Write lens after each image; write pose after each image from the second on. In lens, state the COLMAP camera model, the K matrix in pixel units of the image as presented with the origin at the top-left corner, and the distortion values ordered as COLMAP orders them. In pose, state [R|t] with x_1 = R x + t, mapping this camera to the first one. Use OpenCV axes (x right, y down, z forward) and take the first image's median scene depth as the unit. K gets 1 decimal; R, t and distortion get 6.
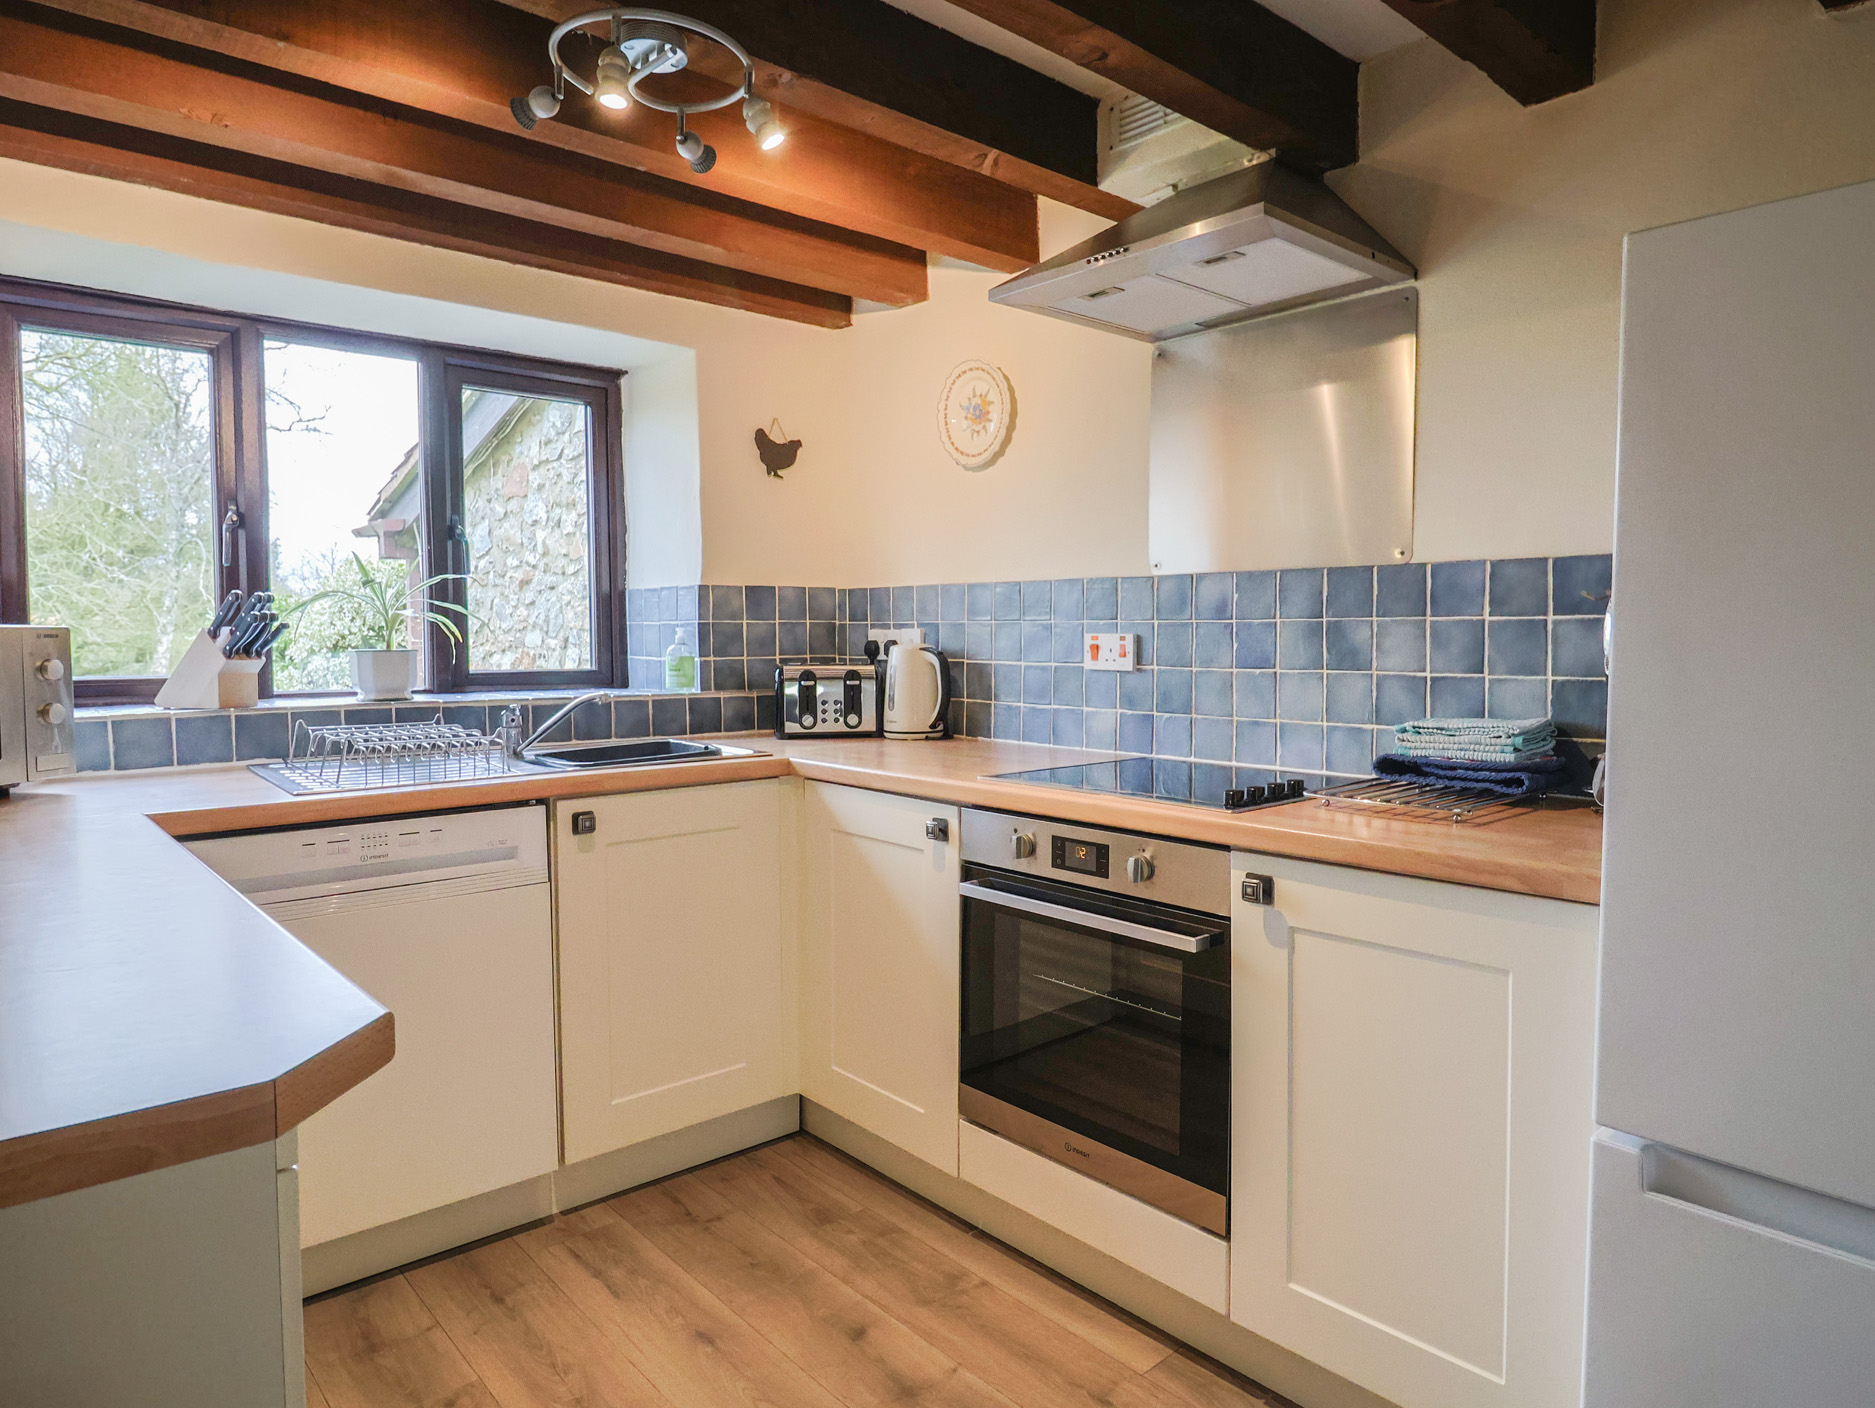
lens RADIAL K [[1179.0, 0, 933.3], [0, 1179.0, 692.5], [0, 0, 1]] dist [0.001879, -0.026873]
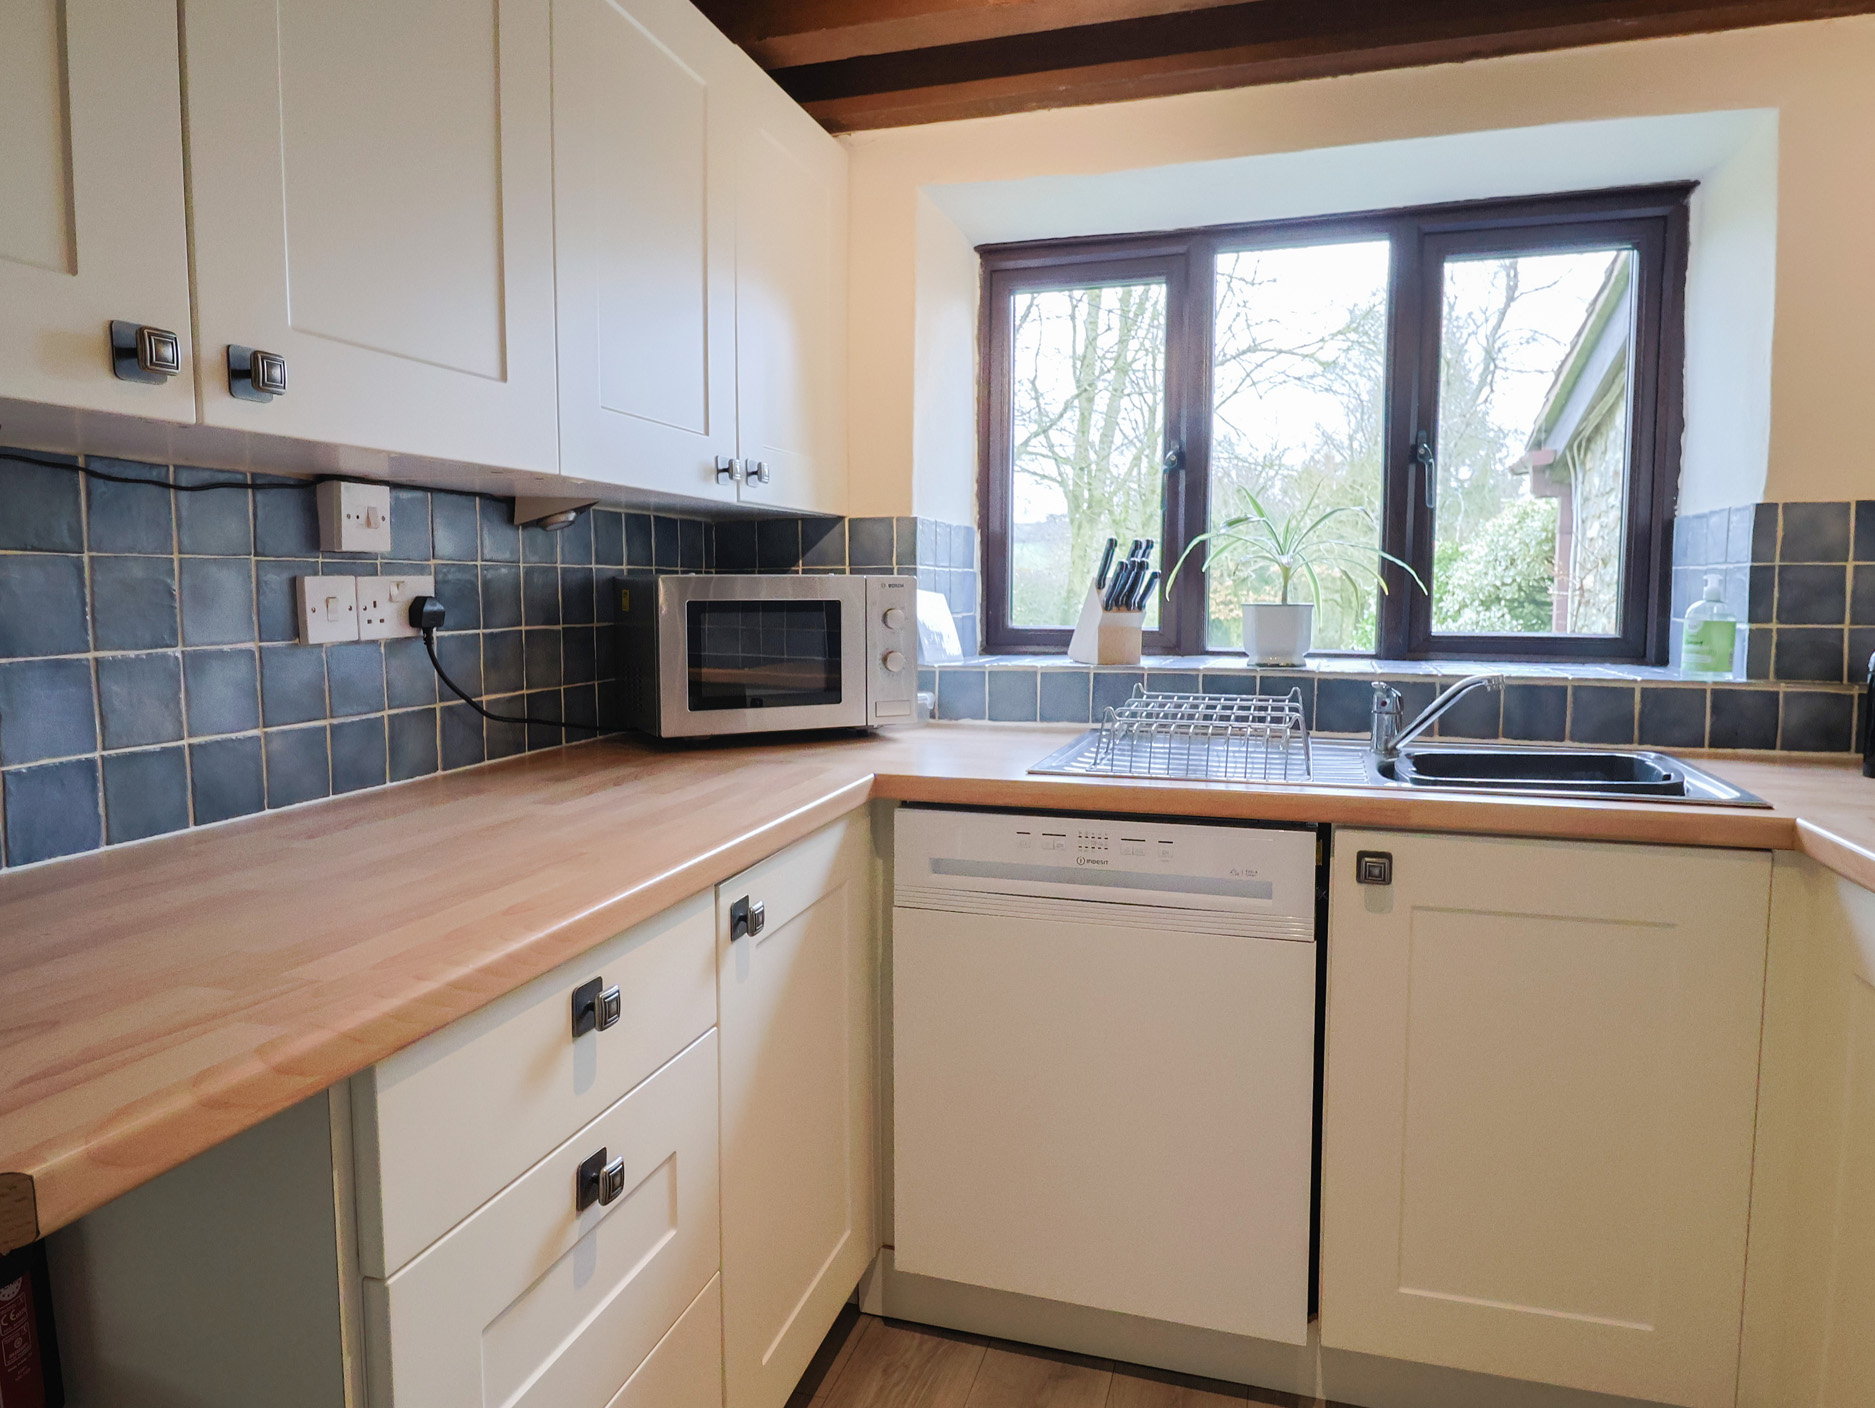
lens RADIAL K [[1179.0, 0, 933.3], [0, 1179.0, 692.5], [0, 0, 1]] dist [0.001879, -0.026873]
pose [[0.522346, 0.076765, -0.849271, 0.097567], [-0.041946, 0.997047, 0.064323, -0.015465], [0.851701, 0.002025, 0.524024, 0.327495]]
